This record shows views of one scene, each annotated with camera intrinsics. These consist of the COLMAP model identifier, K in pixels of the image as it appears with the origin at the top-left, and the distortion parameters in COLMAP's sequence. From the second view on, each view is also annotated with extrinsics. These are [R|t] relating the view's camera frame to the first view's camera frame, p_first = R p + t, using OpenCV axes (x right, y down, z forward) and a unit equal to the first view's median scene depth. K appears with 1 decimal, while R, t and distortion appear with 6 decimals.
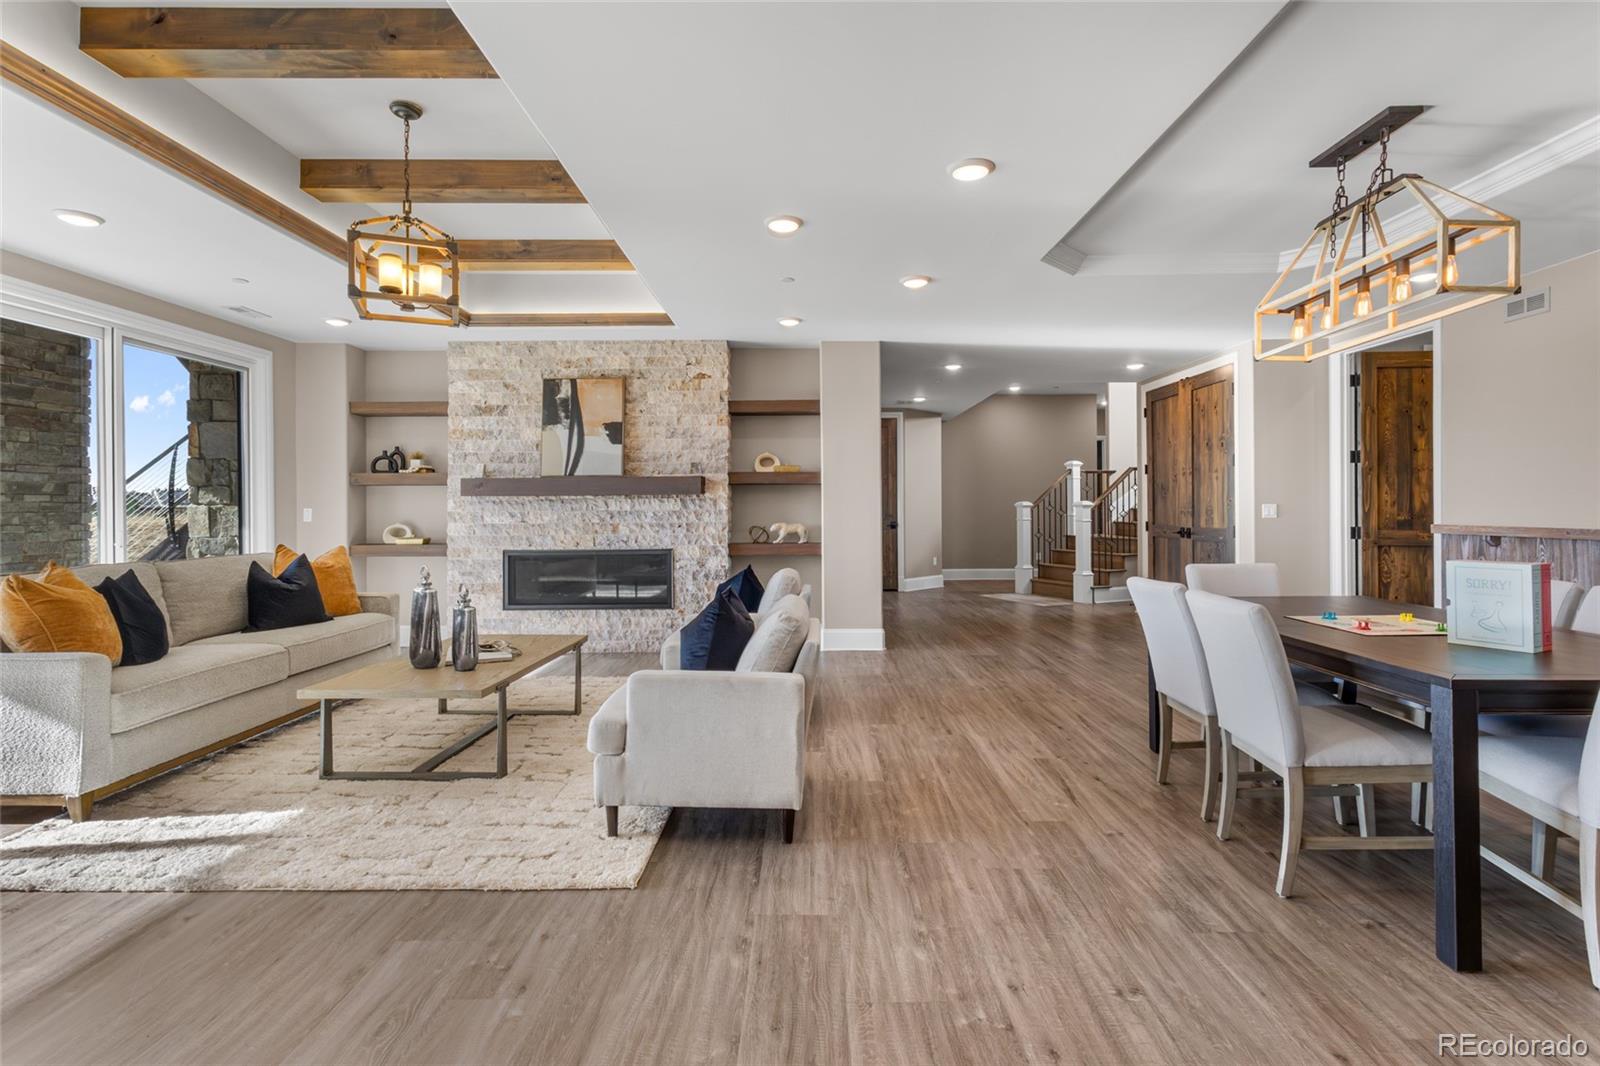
lens RADIAL K [[761.5, 0, 805.0], [0, 761.5, 518.3], [0, 0, 1]] dist [0.005161, -0.000735]
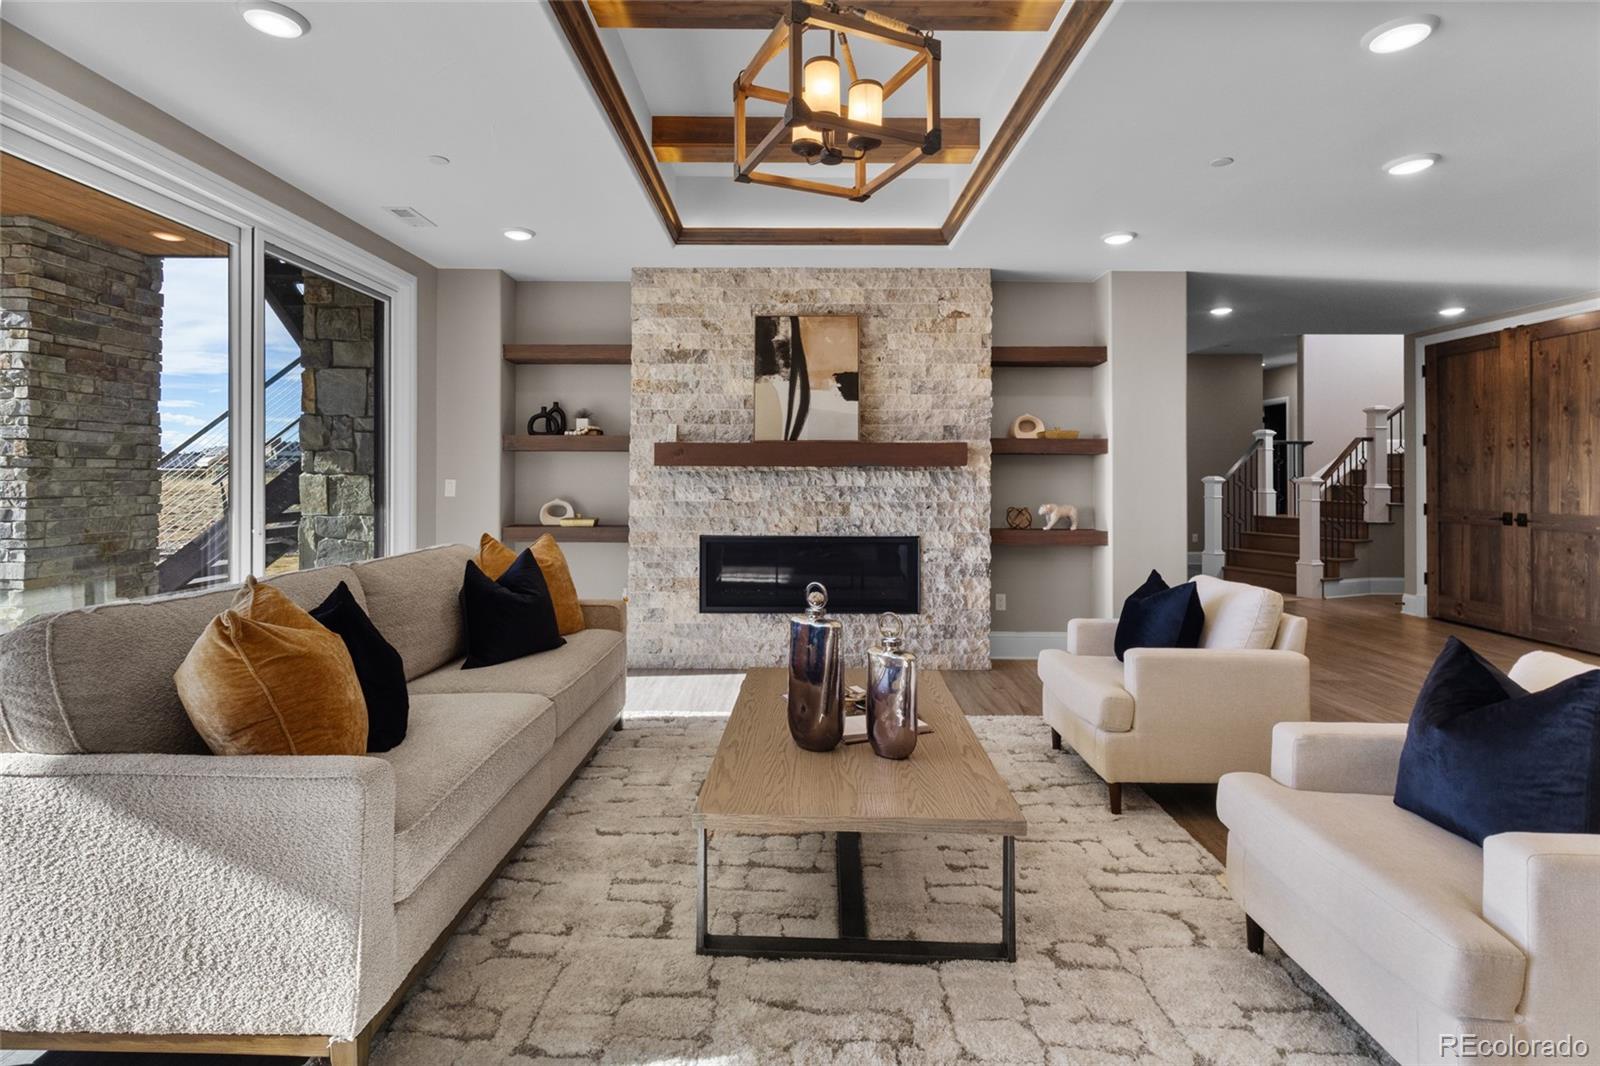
lens RADIAL K [[761.5, 0, 783.3], [0, 761.5, 482.5], [0, 0, 1]] dist [0.005161, -0.000735]
pose [[0.999905, 0.009581, -0.009931, -0.304218], [-0.009640, 0.999936, -0.005979, -0.008641], [0.009873, 0.006074, 0.999933, 0.222072]]
